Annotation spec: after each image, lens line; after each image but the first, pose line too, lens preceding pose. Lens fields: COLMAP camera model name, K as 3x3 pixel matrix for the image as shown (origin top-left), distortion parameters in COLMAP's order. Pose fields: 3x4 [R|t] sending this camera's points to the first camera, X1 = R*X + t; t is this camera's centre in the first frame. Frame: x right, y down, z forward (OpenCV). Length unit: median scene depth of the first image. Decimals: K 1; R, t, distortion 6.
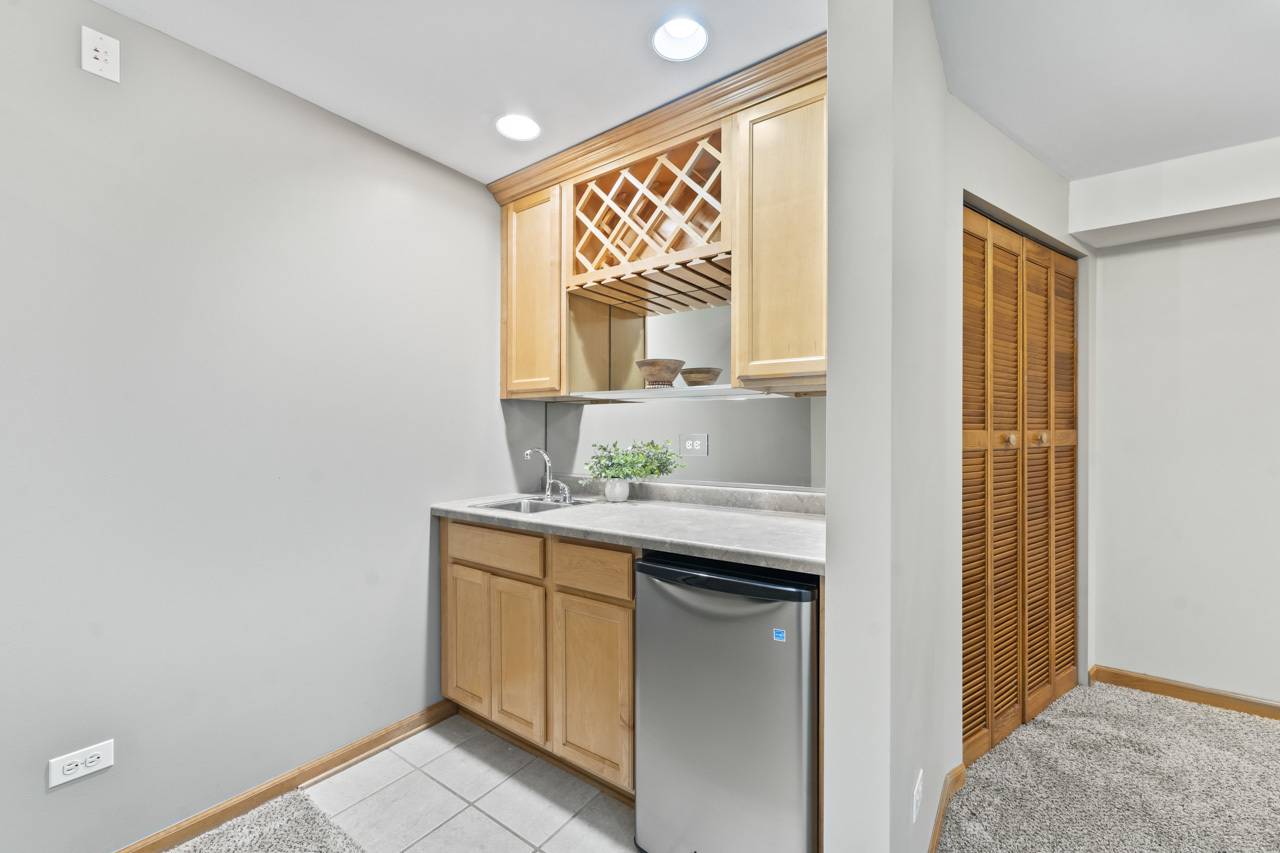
lens RADIAL K [[514.1, 0, 640.2], [0, 514.1, 429.8], [0, 0, 1]] dist [-0.001681, -0.001108]
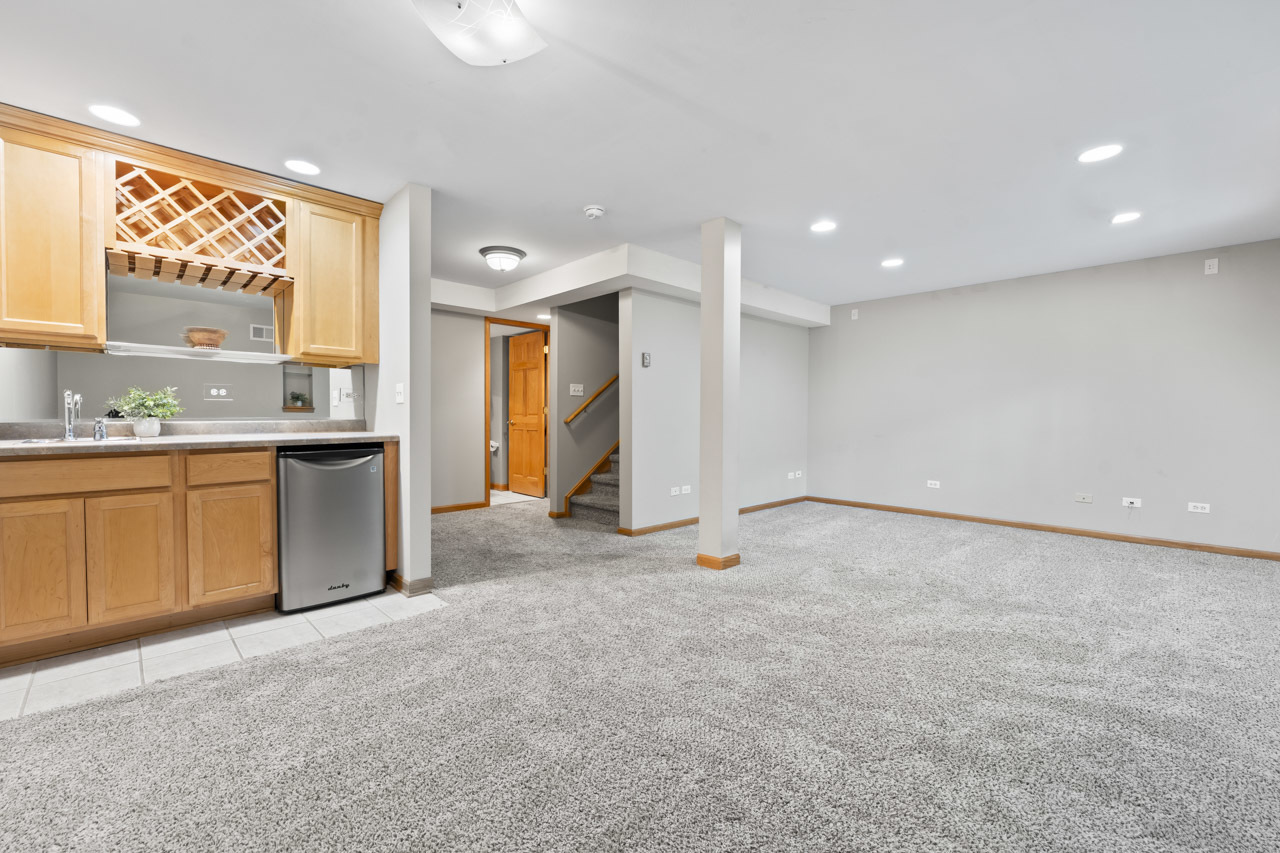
lens RADIAL K [[514.1, 0, 642.1], [0, 514.1, 424.2], [0, 0, 1]] dist [-0.001681, -0.001108]
pose [[0.147383, -0.025399, 0.988753, -1.333463], [-0.002838, 0.999655, 0.026102, 0.093288], [-0.989075, -0.006653, 0.147260, -0.403787]]
